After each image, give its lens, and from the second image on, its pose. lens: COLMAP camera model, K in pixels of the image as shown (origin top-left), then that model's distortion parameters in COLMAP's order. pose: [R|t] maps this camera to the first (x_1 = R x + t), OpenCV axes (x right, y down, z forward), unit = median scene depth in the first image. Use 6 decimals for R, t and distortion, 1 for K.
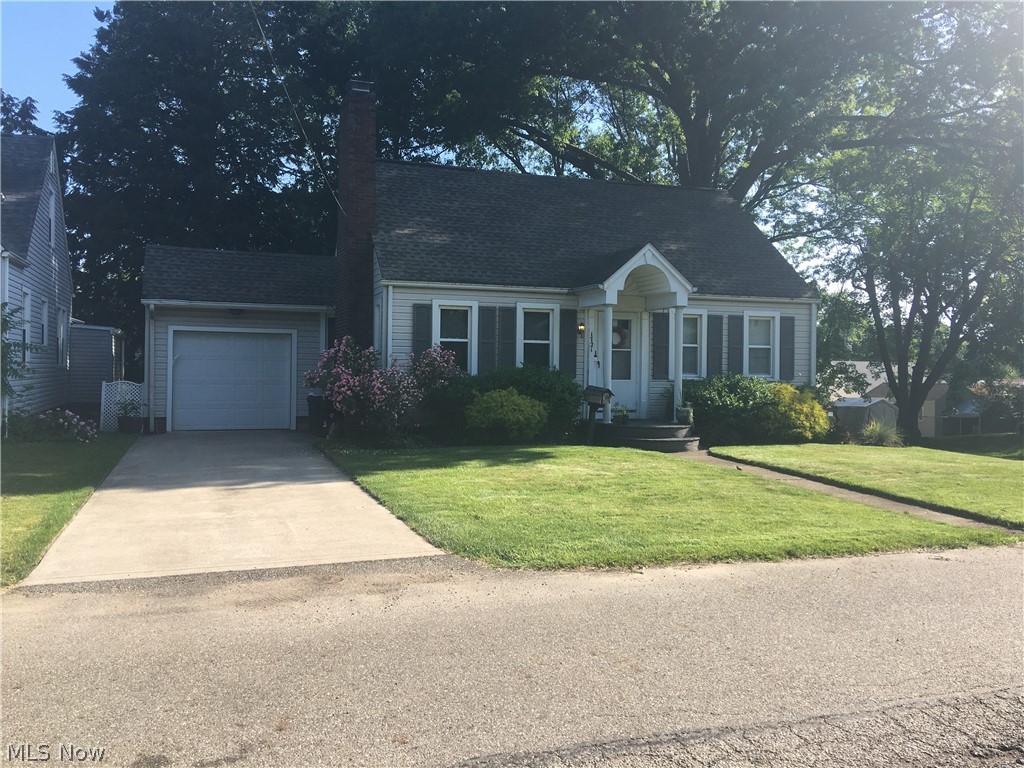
lens RADIAL K [[881.6, 0, 509.1], [0, 881.6, 379.4], [0, 0, 1]] dist [0.079943, -0.074265]
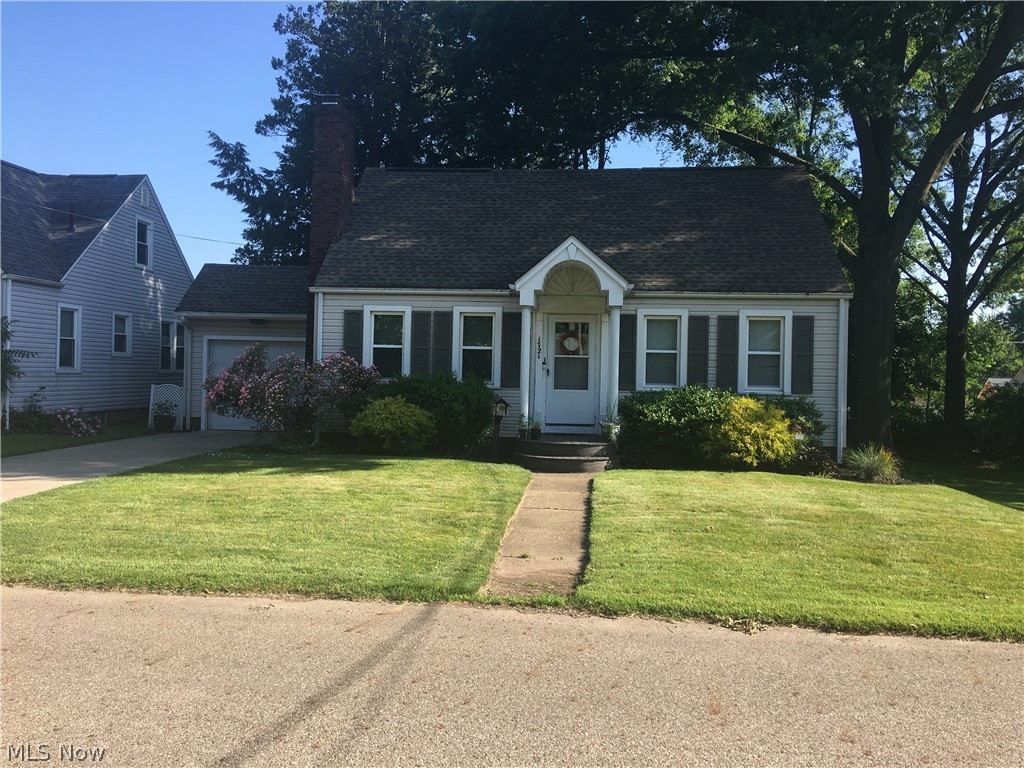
lens RADIAL K [[881.6, 0, 508.1], [0, 881.6, 384.3], [0, 0, 1]] dist [0.079943, -0.074265]
pose [[0.905276, 0.012569, -0.424637, 0.469157], [-0.016042, 0.999861, -0.004605, -0.000219], [0.424520, 0.010980, 0.905352, 0.169267]]
